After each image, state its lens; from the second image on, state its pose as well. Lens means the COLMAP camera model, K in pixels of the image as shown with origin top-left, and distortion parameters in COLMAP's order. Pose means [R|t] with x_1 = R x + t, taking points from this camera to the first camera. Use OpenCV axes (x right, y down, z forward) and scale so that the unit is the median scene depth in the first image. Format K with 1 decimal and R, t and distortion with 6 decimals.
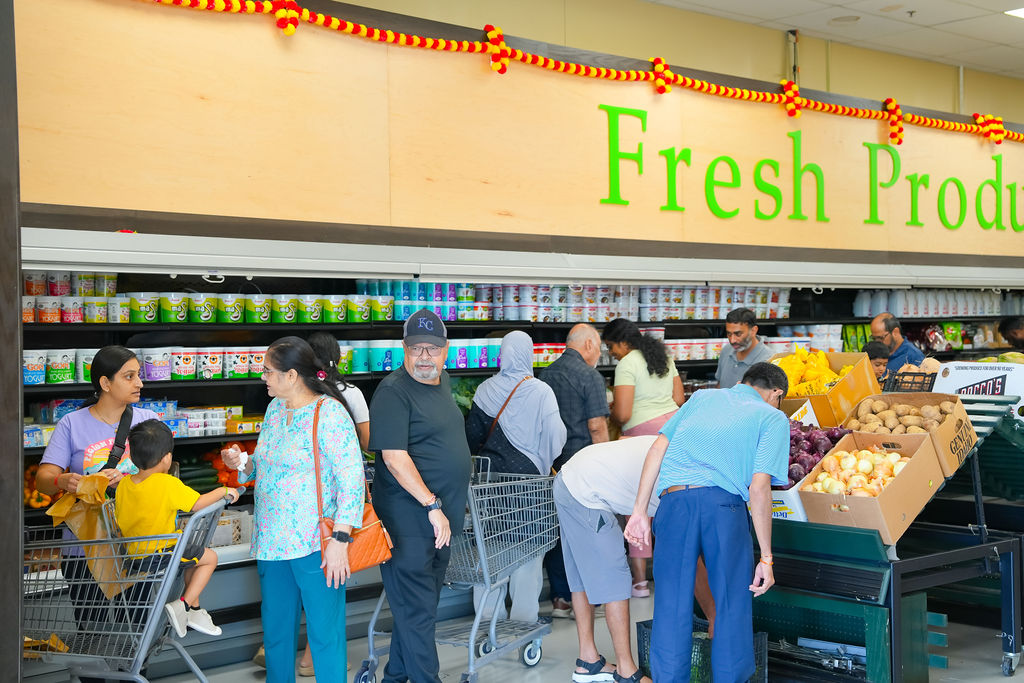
lens RADIAL K [[1411.8, 0, 512.0], [0, 1411.8, 341.5], [0, 0, 1]] dist [0.156860, 0.003747]
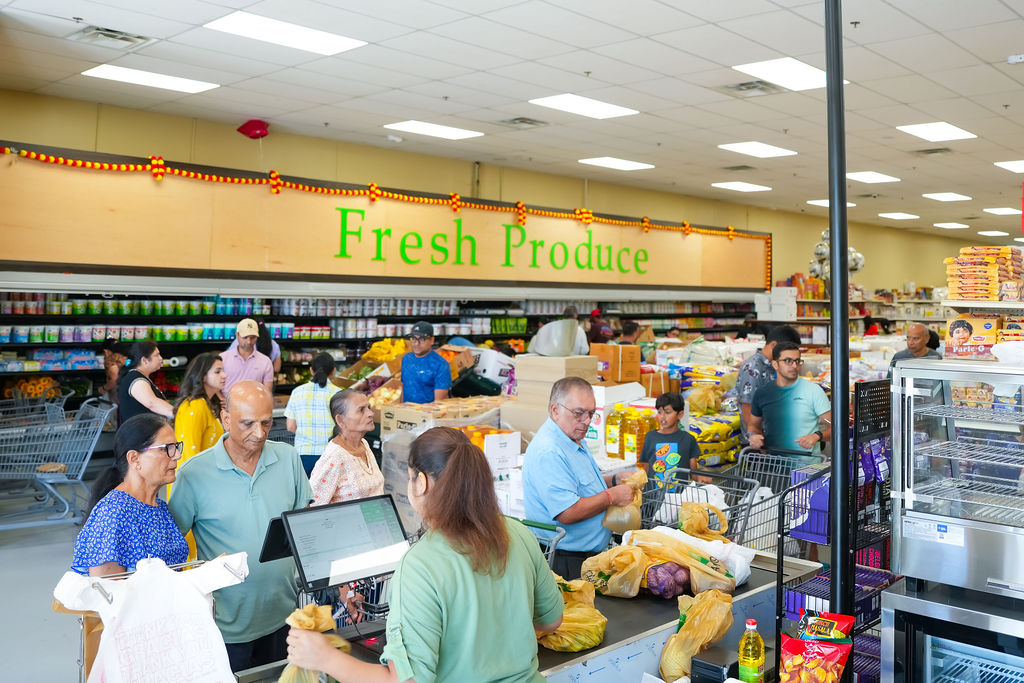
lens RADIAL K [[942.2, 0, 534.9], [0, 942.2, 226.4], [0, 0, 1]] dist [-0.129844, 0.103741]
pose [[0.997281, 0.038384, 0.062902, 0.252851], [-0.033343, 0.996292, -0.079313, -0.044527], [-0.065713, 0.077000, 0.994863, -0.317389]]
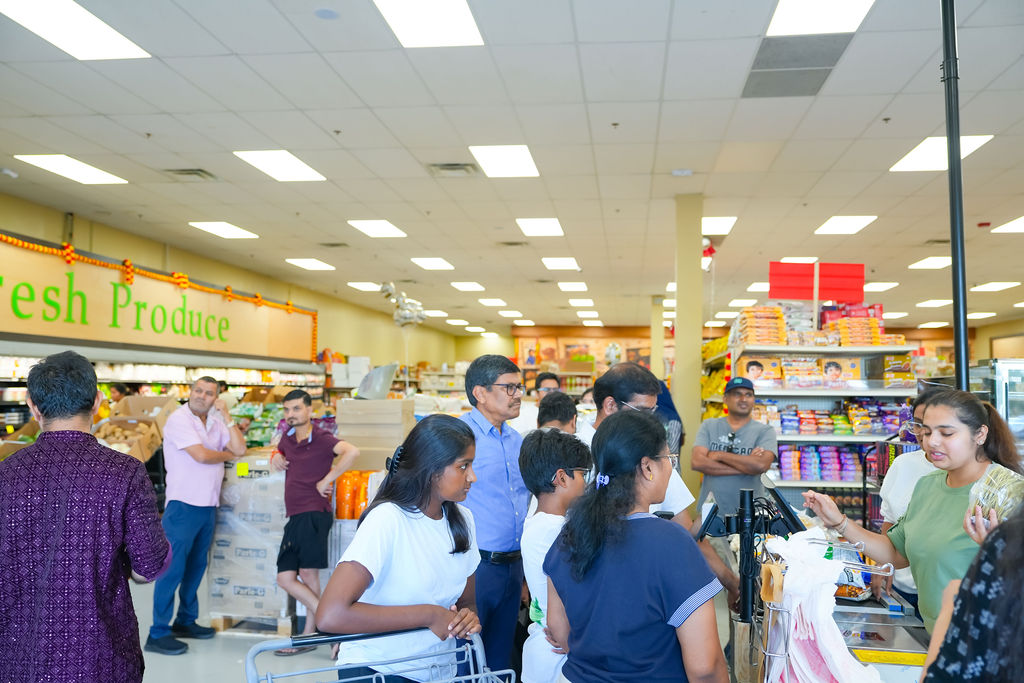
lens RADIAL K [[864.4, 0, 512.0], [0, 864.4, 341.5], [0, 0, 1]] dist [-0.060836, 0.116665]
pose [[0.773937, 0.062394, 0.630181, -0.047734], [-0.024436, 0.997336, -0.068736, -0.002542], [-0.632791, 0.037798, 0.773400, -0.186904]]
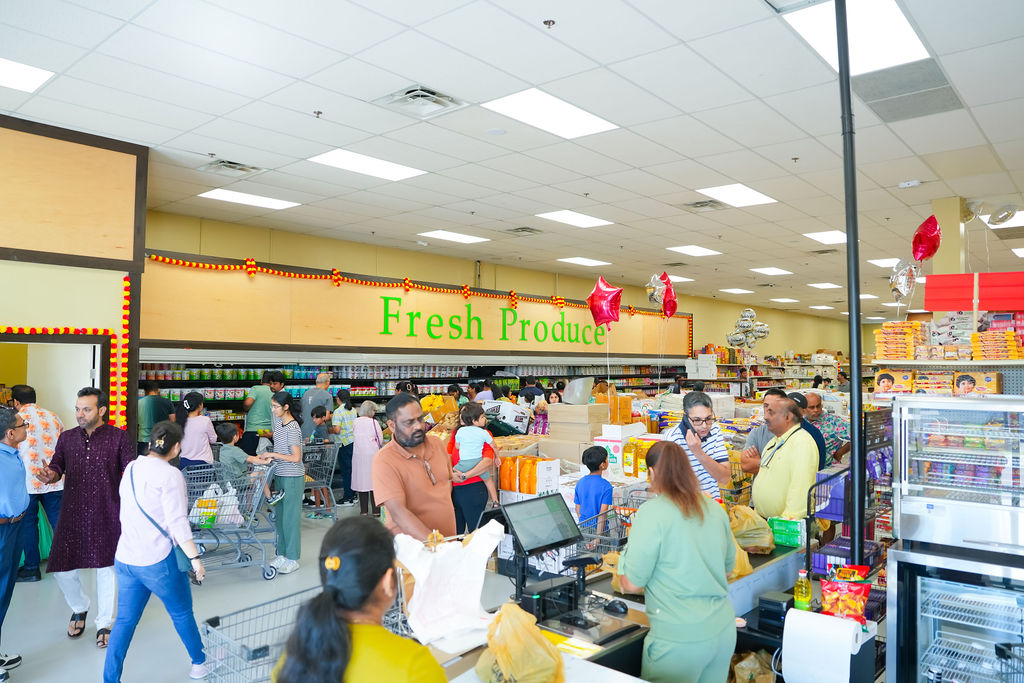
lens RADIAL K [[732.5, 0, 512.0], [0, 732.5, 341.5], [0, 0, 1]] dist [-0.141678, 0.127329]
pose [[0.994644, 0.026358, 0.099946, 0.167129], [-0.022711, 0.999040, -0.037451, -0.038068], [-0.100837, 0.034981, 0.994288, -0.349742]]
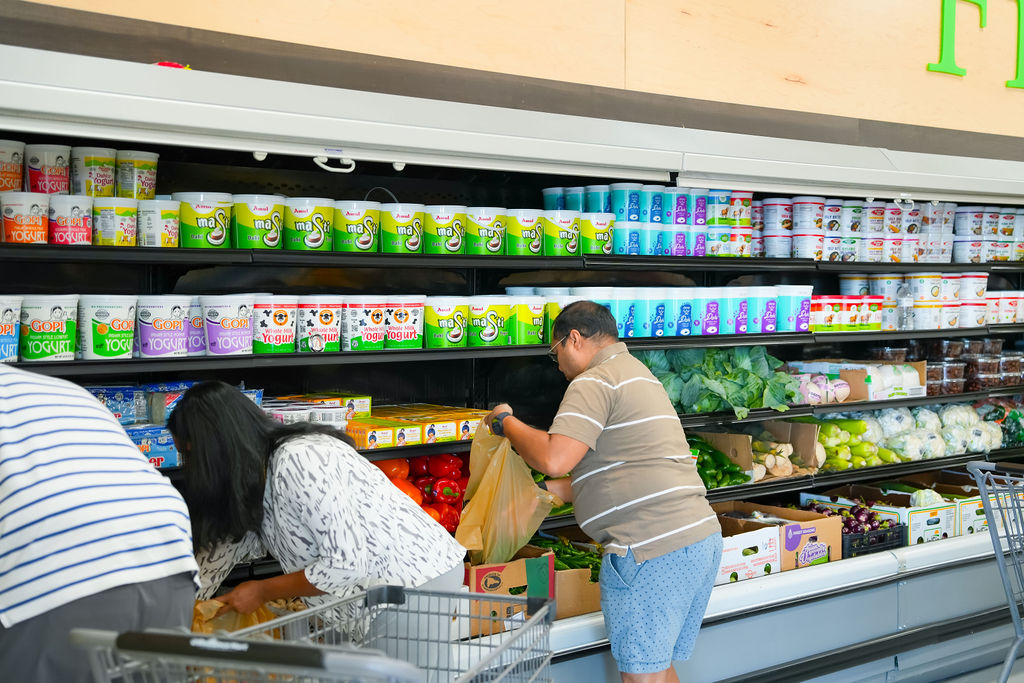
lens RADIAL K [[1376.3, 0, 512.0], [0, 1376.3, 341.5], [0, 0, 1]] dist [0.141847, 0.005791]
pose [[0.999143, 0.014048, -0.038925, -0.092306], [-0.012645, 0.999270, 0.036059, 0.001342], [0.039403, -0.035536, 0.998591, 0.365928]]
